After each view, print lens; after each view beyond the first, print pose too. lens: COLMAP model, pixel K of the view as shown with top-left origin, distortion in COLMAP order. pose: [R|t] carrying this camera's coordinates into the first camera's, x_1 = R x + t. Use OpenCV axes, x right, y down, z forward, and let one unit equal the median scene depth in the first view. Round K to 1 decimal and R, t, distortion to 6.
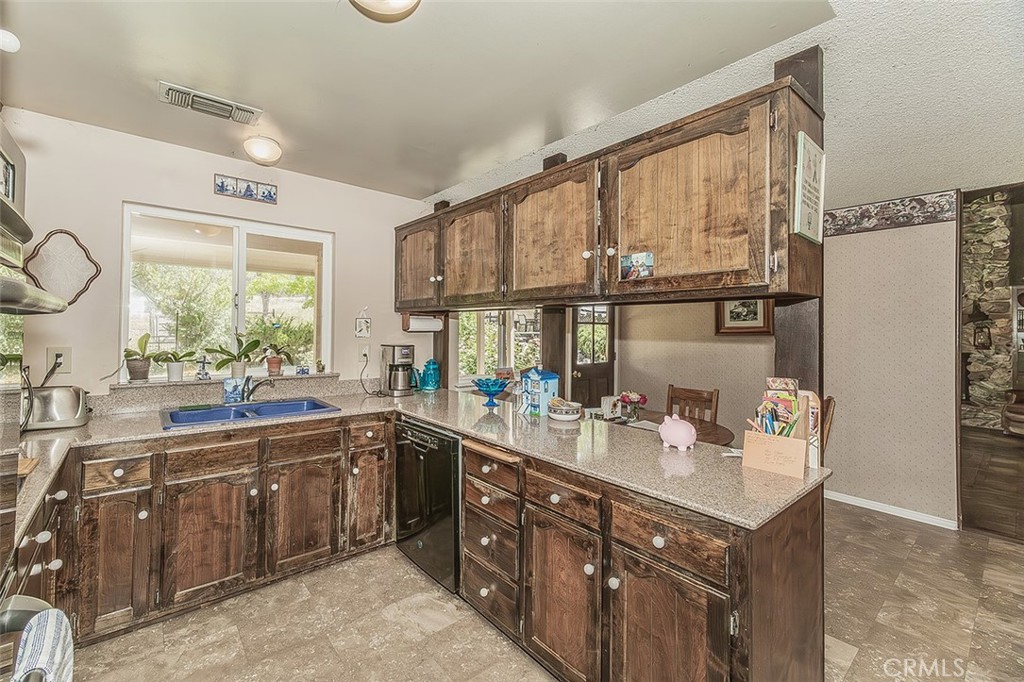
lens RADIAL K [[443.2, 0, 467.2], [0, 443.2, 320.8], [0, 0, 1]] dist [0.004813, 0.000910]
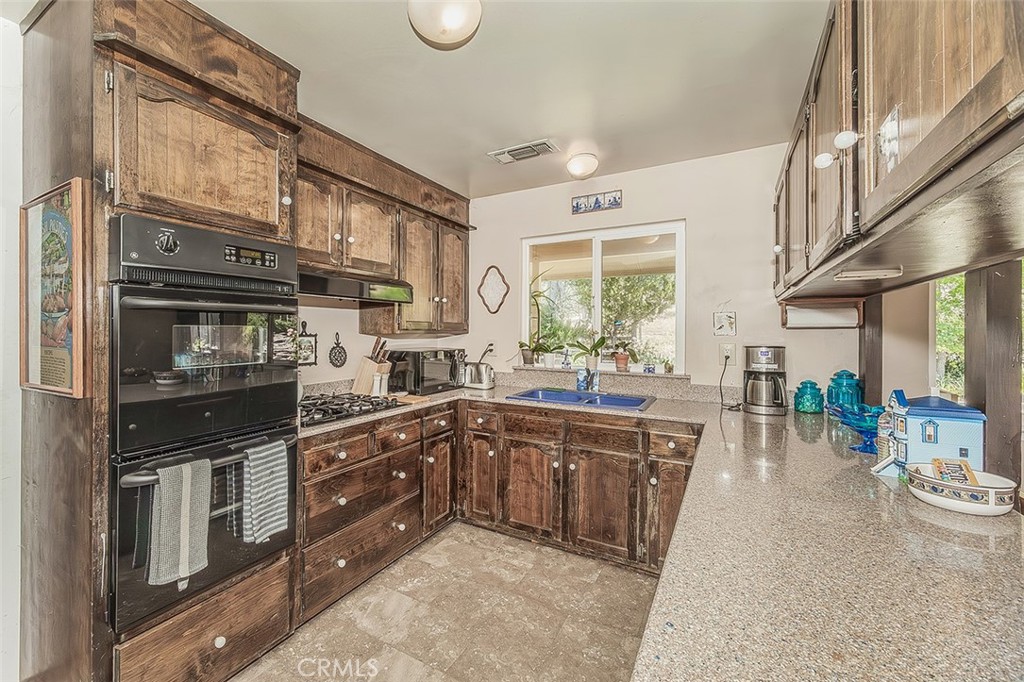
lens RADIAL K [[443.2, 0, 510.6], [0, 443.2, 336.3], [0, 0, 1]] dist [0.004813, 0.000910]
pose [[0.349025, -0.004321, -0.937104, 0.500716], [0.013936, 0.999903, 0.000580, 0.040061], [0.937010, -0.013262, 0.349051, 0.423696]]
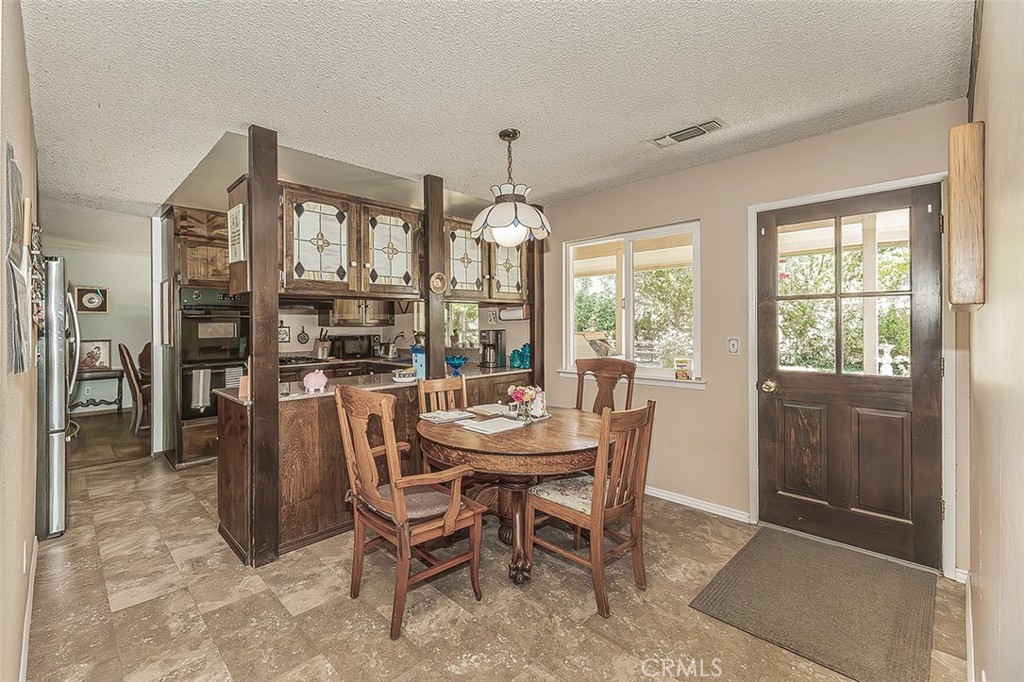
lens RADIAL K [[443.2, 0, 507.2], [0, 443.2, 332.2], [0, 0, 1]] dist [0.004813, 0.000910]
pose [[0.105118, -0.001501, -0.994459, 1.520820], [0.023213, 0.999730, 0.000945, 0.076226], [0.994189, -0.023184, 0.105125, 1.136094]]
